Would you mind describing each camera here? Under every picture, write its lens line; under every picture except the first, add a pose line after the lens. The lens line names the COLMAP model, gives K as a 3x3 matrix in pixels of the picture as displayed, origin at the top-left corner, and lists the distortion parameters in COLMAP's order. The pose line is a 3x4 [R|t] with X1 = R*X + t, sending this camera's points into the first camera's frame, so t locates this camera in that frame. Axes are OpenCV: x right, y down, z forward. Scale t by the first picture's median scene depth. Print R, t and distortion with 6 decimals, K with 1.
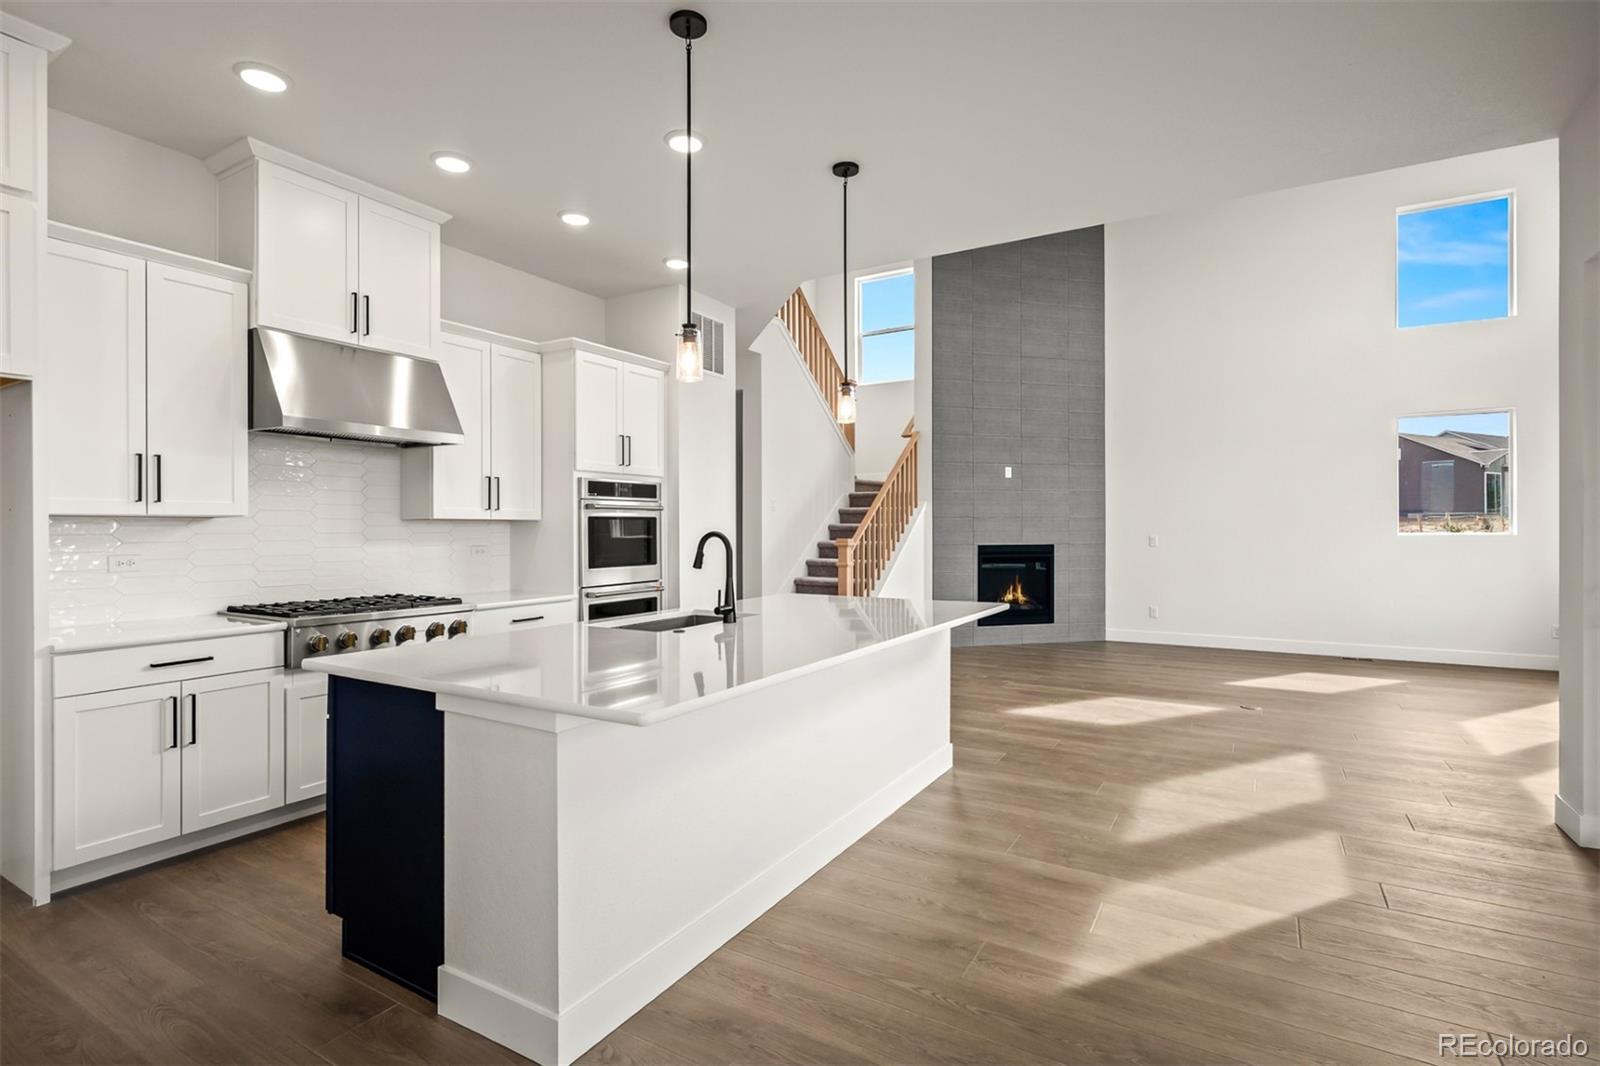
lens RADIAL K [[754.3, 0, 803.8], [0, 754.3, 530.1], [0, 0, 1]] dist [-0.005297, 0.001160]
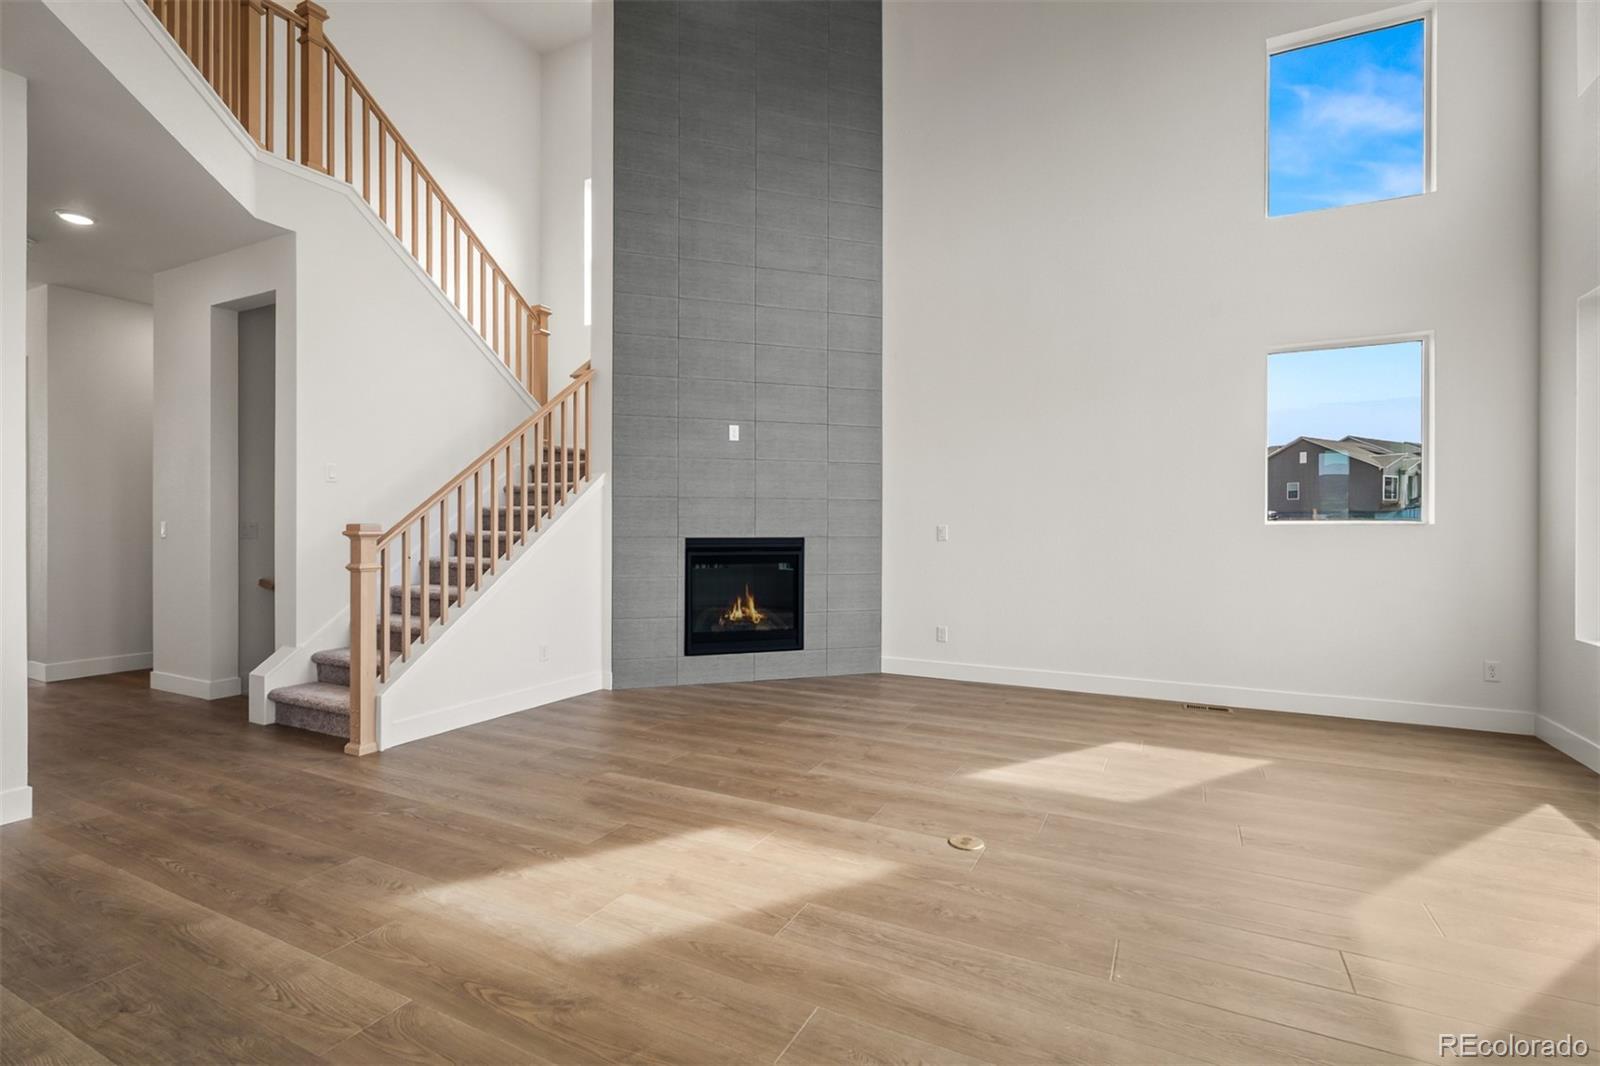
lens RADIAL K [[754.3, 0, 783.8], [0, 754.3, 529.3], [0, 0, 1]] dist [-0.005297, 0.001160]
pose [[0.997981, 0.003881, 0.063402, 0.502424], [-0.003924, 0.999992, 0.000548, 0.020636], [-0.063399, -0.000796, 0.997988, 0.564175]]
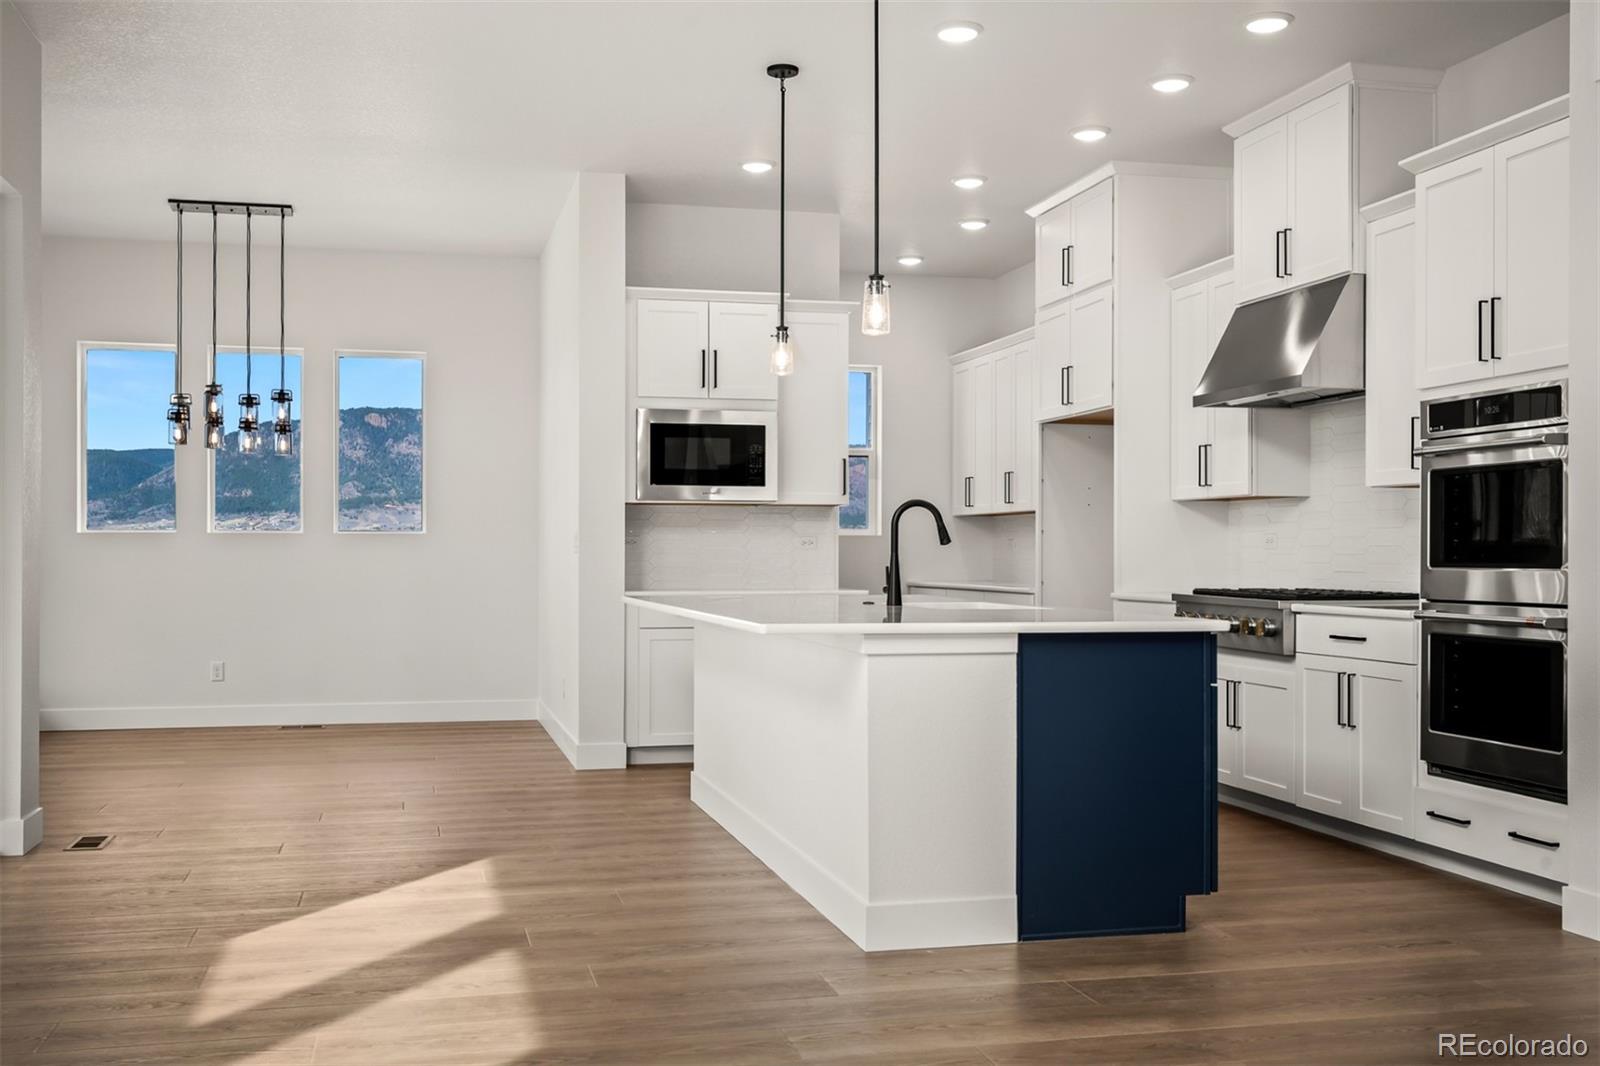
lens RADIAL K [[1611.6, 0, 809.9], [0, 1611.6, 539.9], [0, 0, 1]] dist [0.000758, 0.000000]
pose [[-0.704213, -0.006495, -0.709959, 0.873823], [-0.002325, 0.999974, -0.006842, 0.041915], [0.709985, -0.003167, -0.704210, 1.528968]]
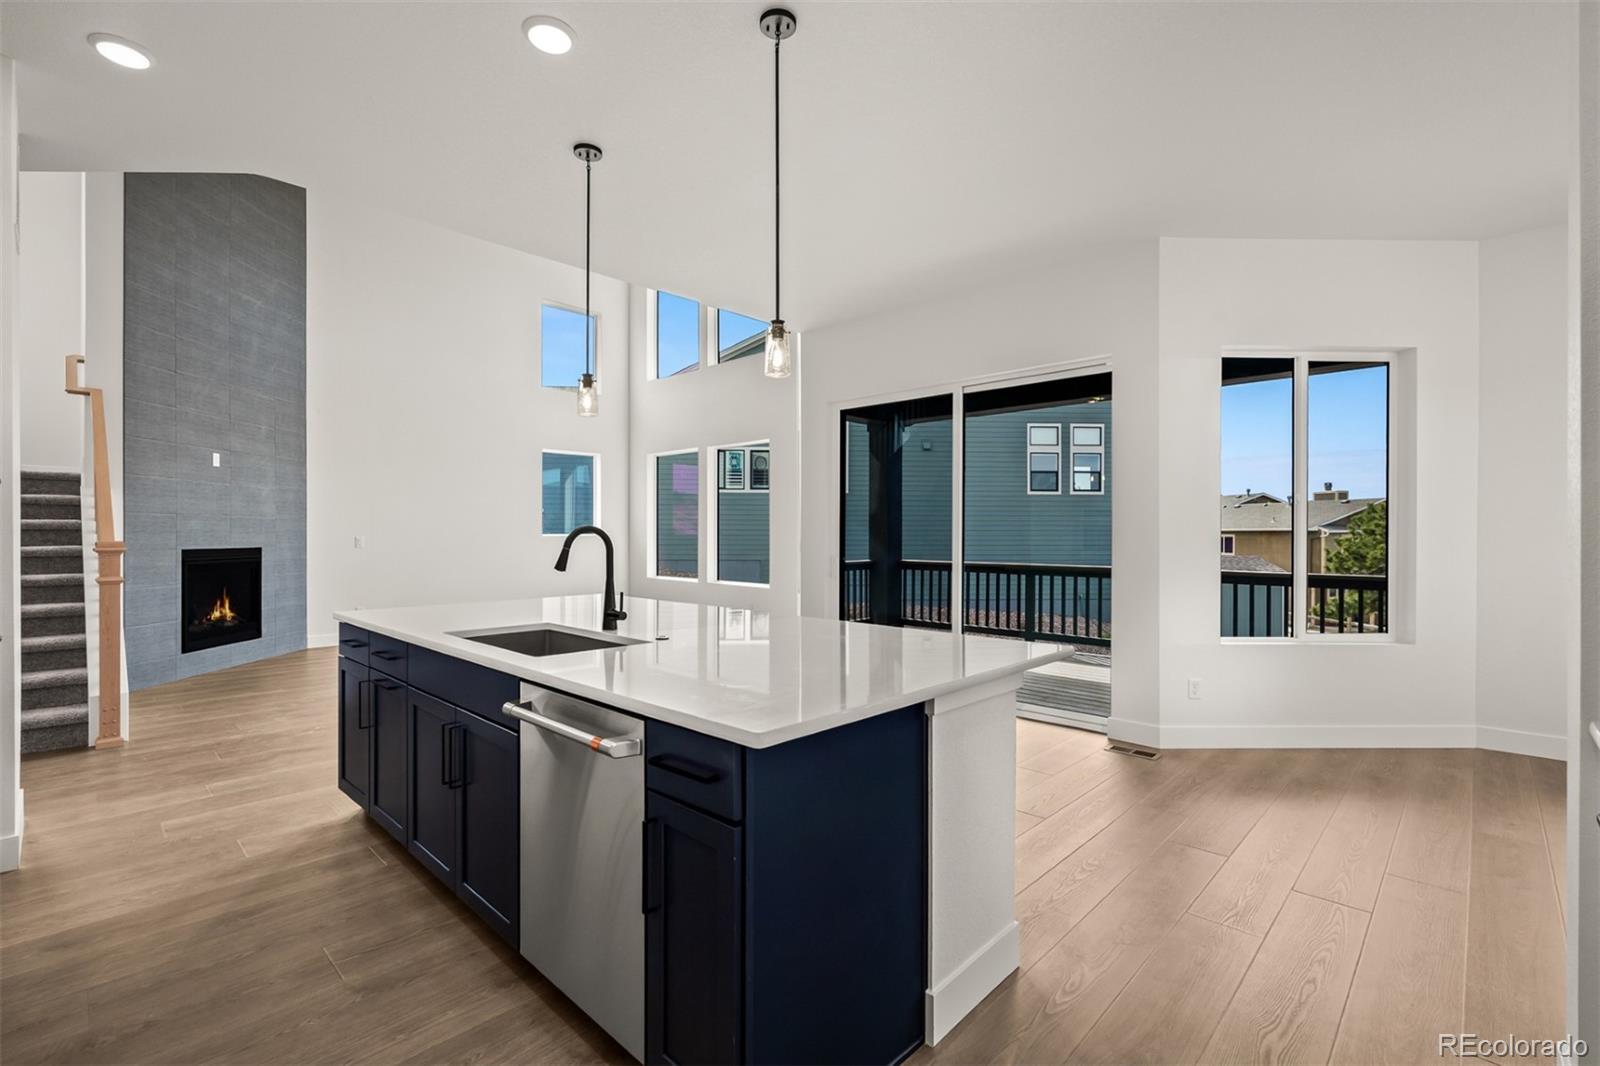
lens RADIAL K [[711.3, 0, 793.6], [0, 711.3, 533.7], [0, 0, 1]] dist [0.000423, -0.000414]
pose [[0.235944, 0.000674, 0.971766, -0.605460], [-0.000737, 1.000000, -0.000514, 0.005937], [-0.971766, -0.000595, 0.235945, 0.389255]]
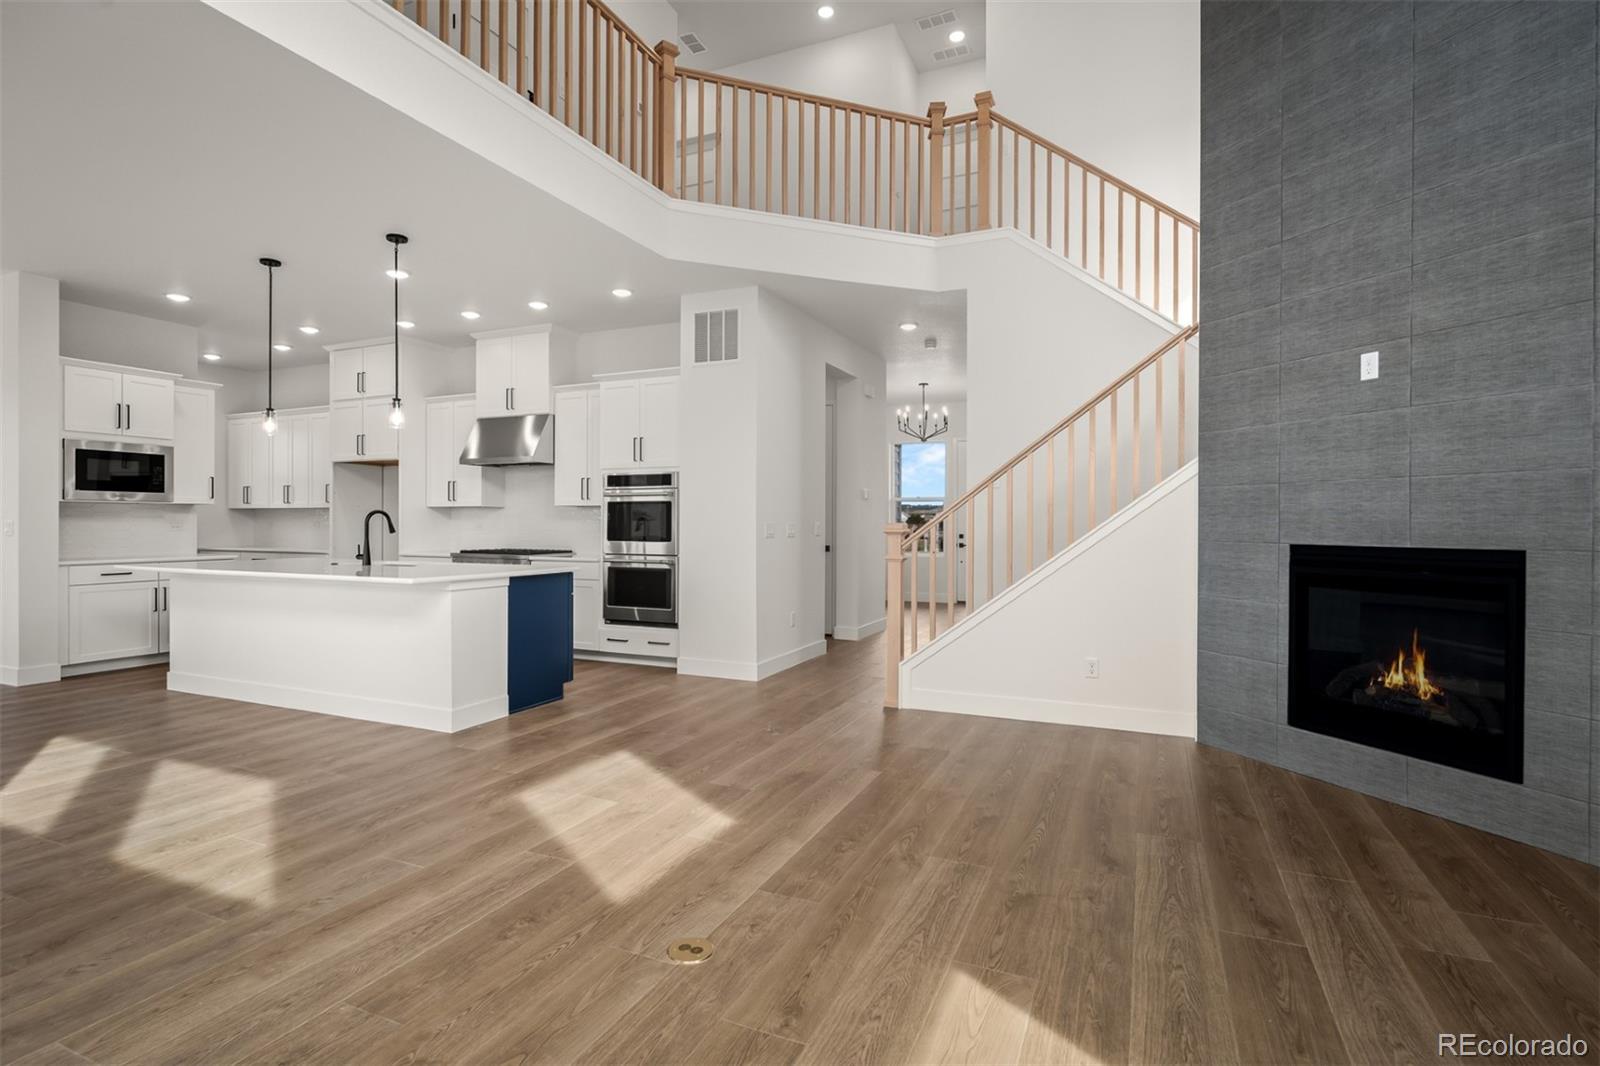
lens RADIAL K [[789.3, 0, 811.2], [0, 789.3, 525.2], [0, 0, 1]] dist [-0.005214, 0.000870]
pose [[0.132827, 0.004271, -0.991130, 1.192392], [-0.006624, 0.999972, 0.003422, 0.016259], [0.991117, 0.006111, 0.132852, 1.194131]]
